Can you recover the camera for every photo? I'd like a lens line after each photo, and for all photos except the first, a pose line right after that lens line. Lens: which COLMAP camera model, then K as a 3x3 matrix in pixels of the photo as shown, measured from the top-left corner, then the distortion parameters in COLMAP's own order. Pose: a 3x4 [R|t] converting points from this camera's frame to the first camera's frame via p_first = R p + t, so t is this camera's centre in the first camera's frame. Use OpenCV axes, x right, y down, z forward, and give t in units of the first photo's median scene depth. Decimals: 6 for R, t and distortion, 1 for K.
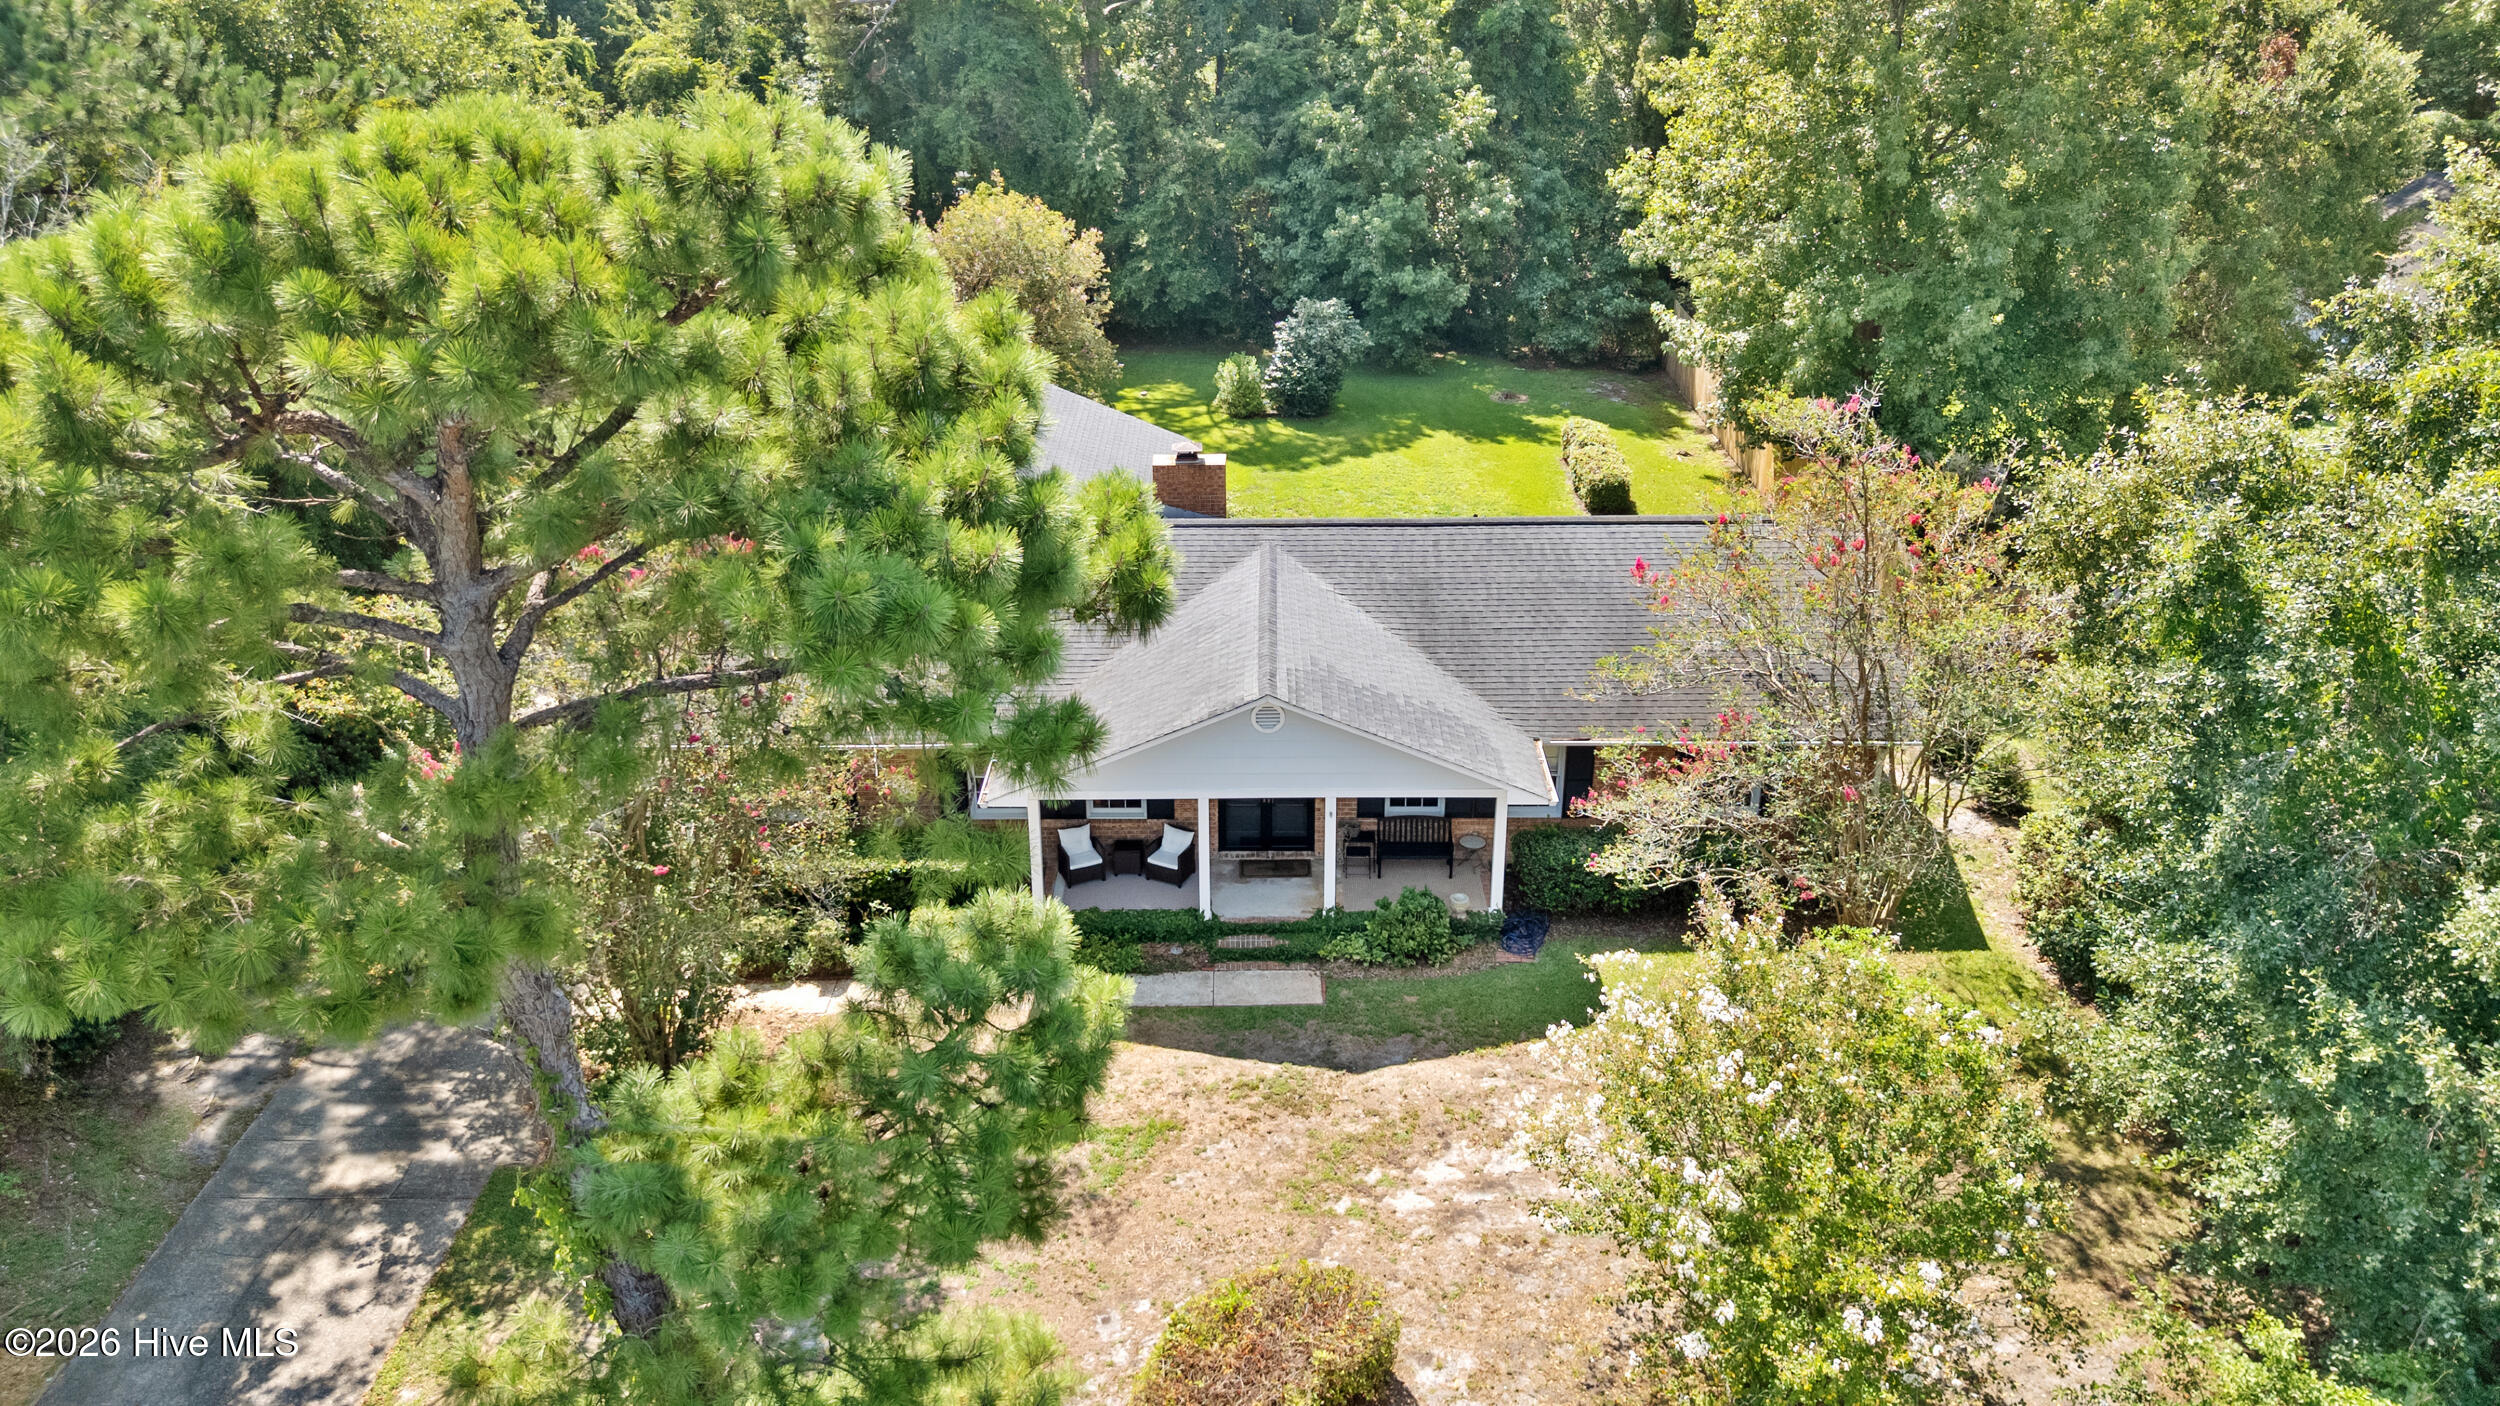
lens RADIAL K [[1854.0, 0, 1261.7], [0, 1854.0, 702.7], [0, 0, 1]] dist [0.052839, -0.036384]
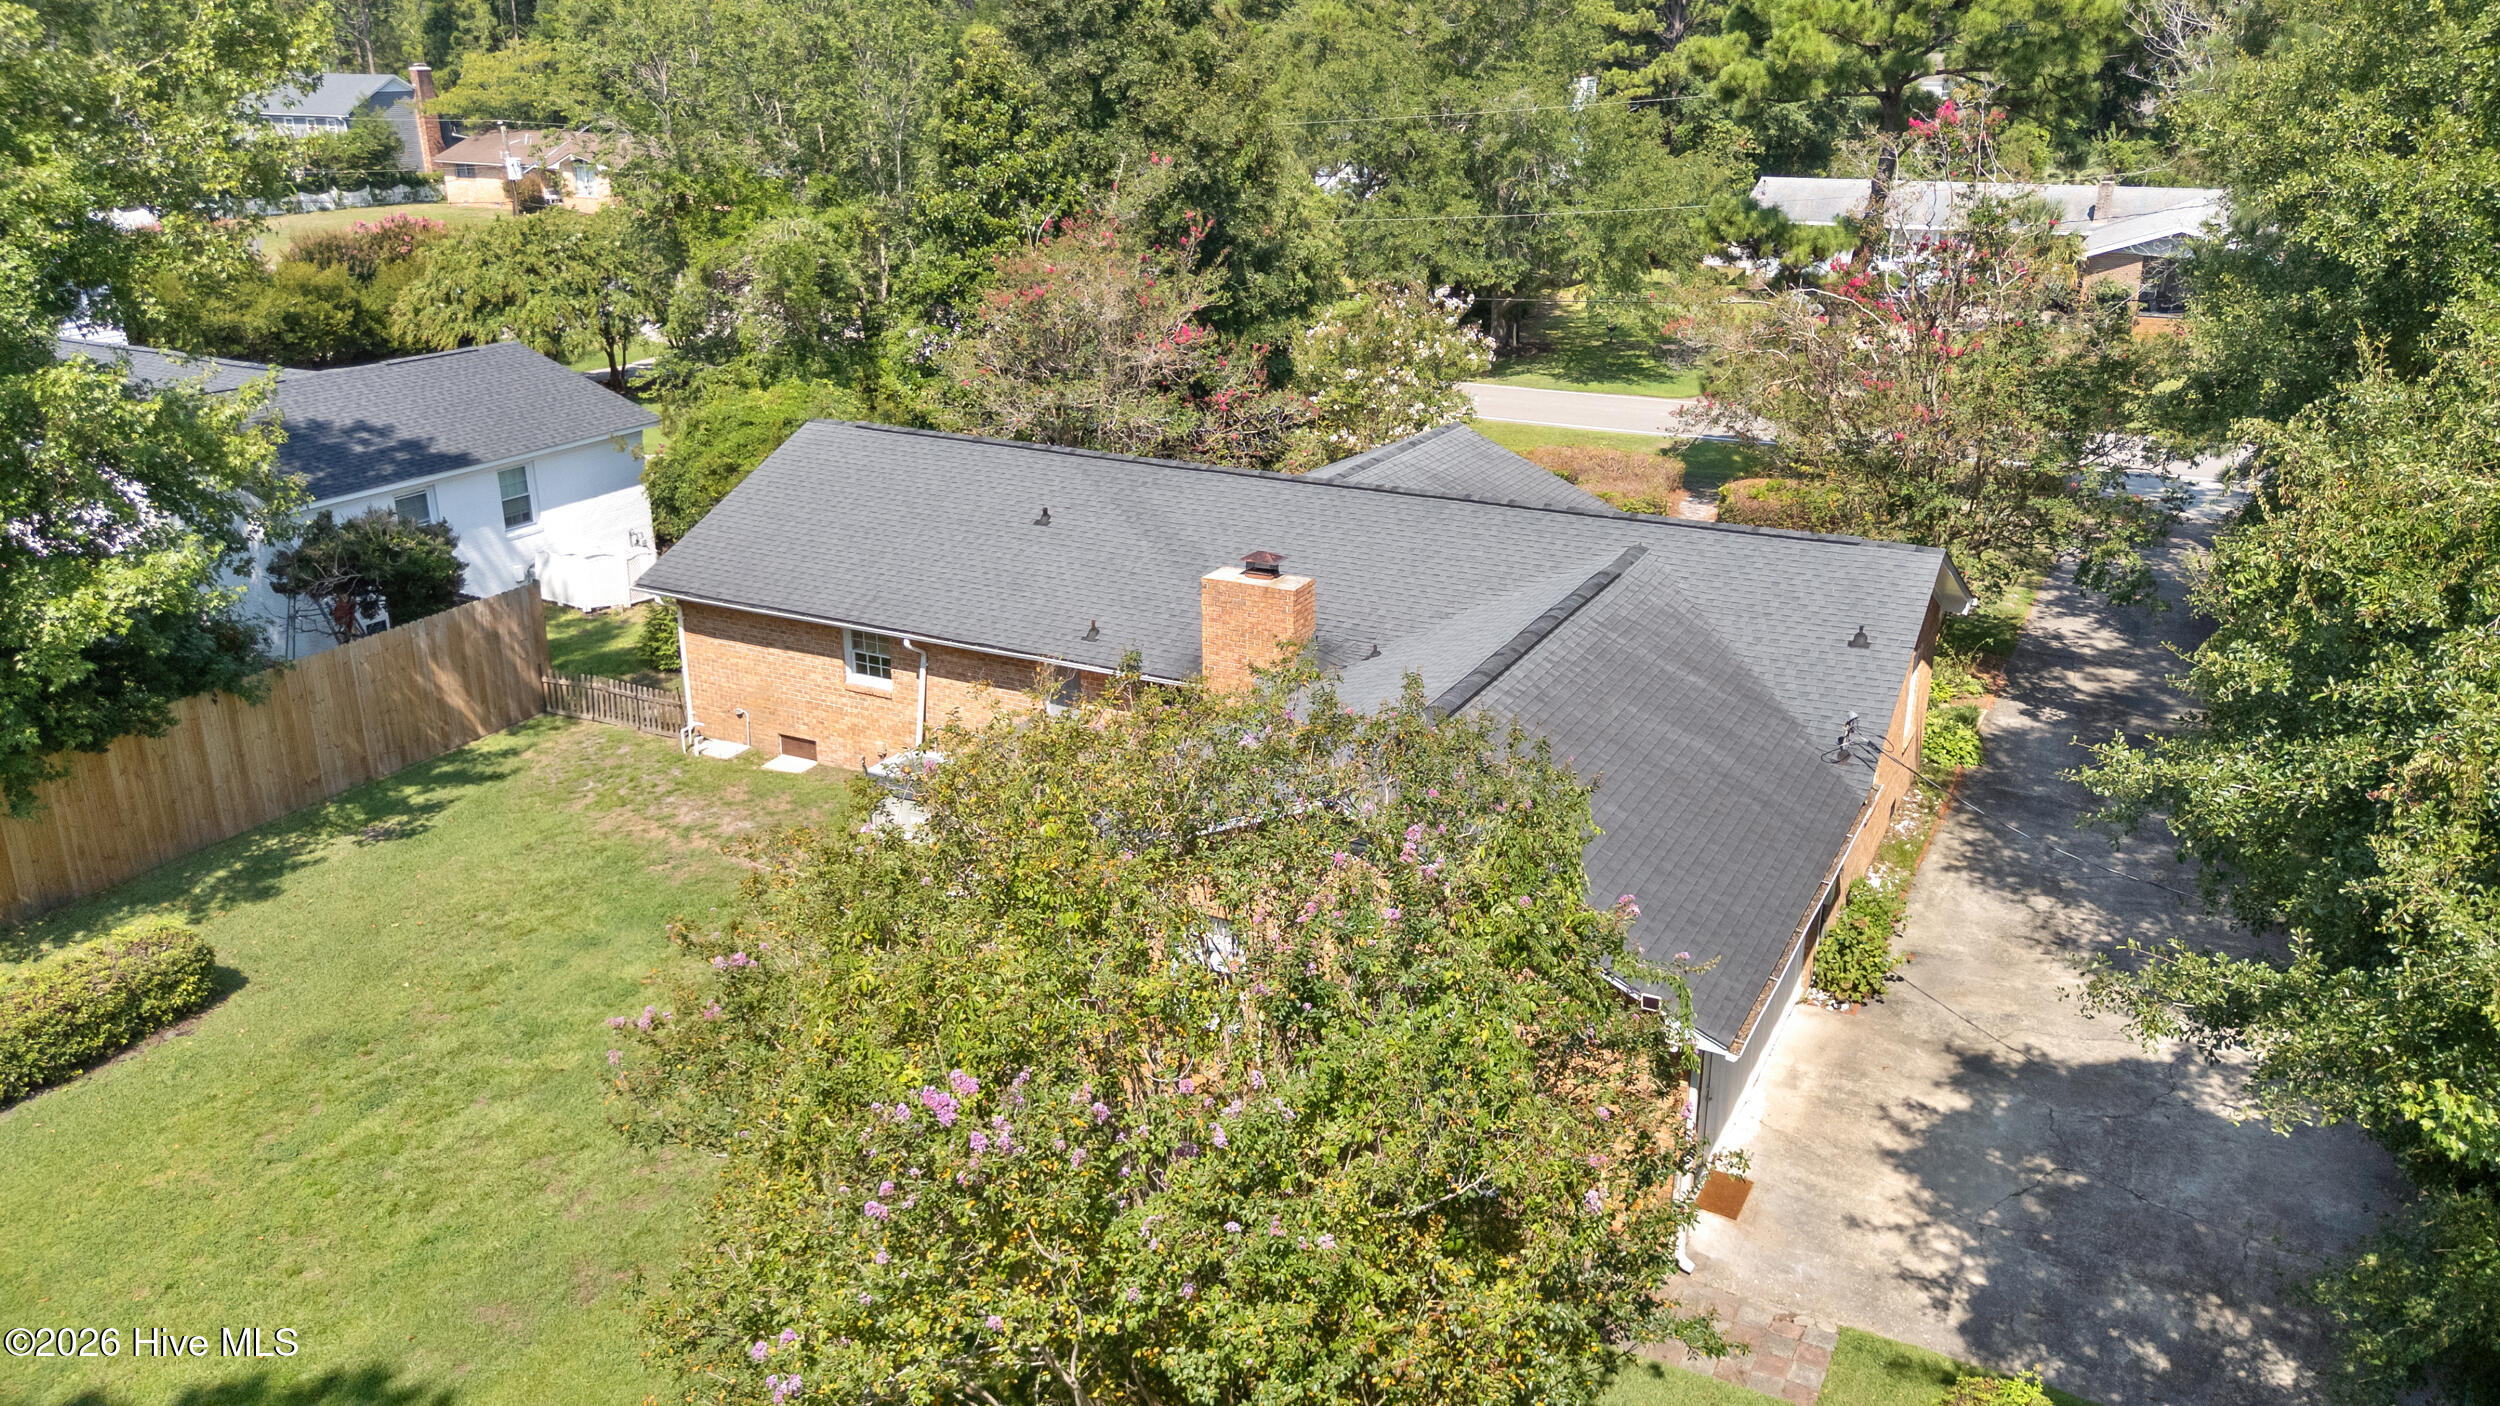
lens RADIAL K [[1854.0, 0, 1243.6], [0, 1854.0, 695.4], [0, 0, 1]] dist [0.052839, -0.036384]
pose [[-0.879624, -0.160706, 0.447699, -0.442527], [0.199074, 0.730432, 0.653329, -0.680498], [-0.432008, 0.663809, -0.610513, 1.801278]]
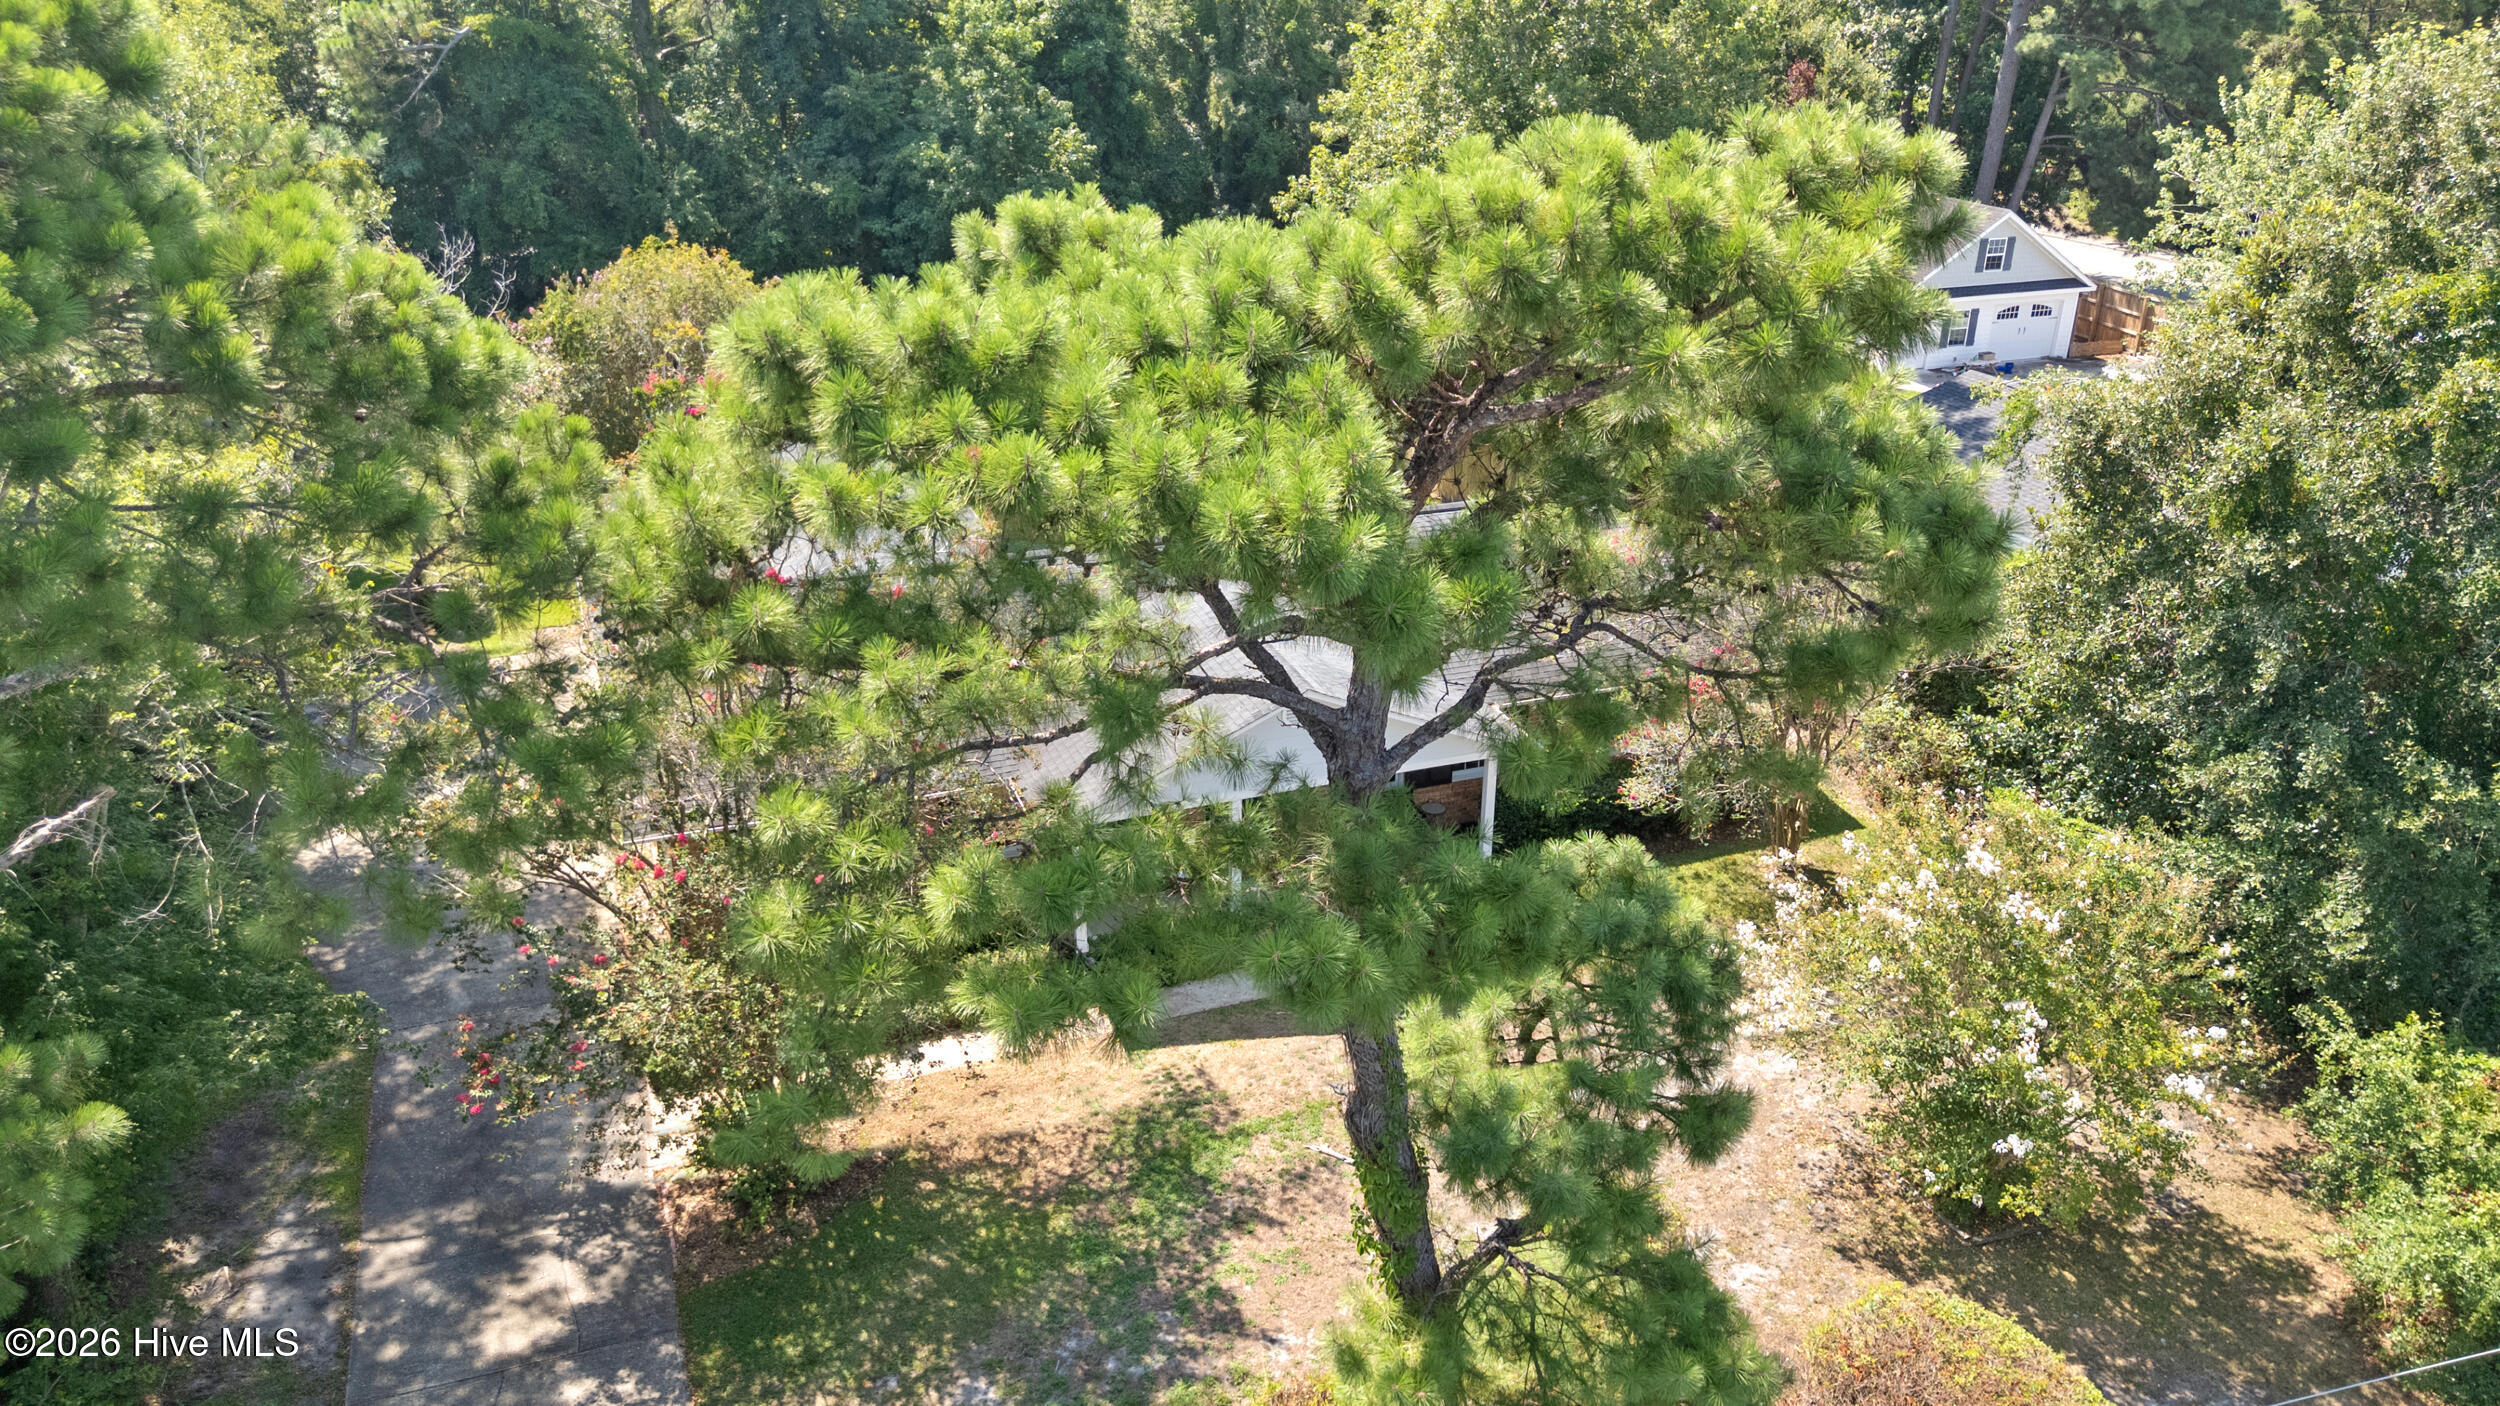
lens RADIAL K [[1854.0, 0, 1259.6], [0, 1854.0, 702.9], [0, 0, 1]] dist [0.052839, -0.036384]
pose [[0.933864, -0.133465, 0.331791, -0.332508], [0.140337, 0.990098, 0.003279, -0.003947], [-0.328943, 0.043501, 0.943347, 0.012720]]
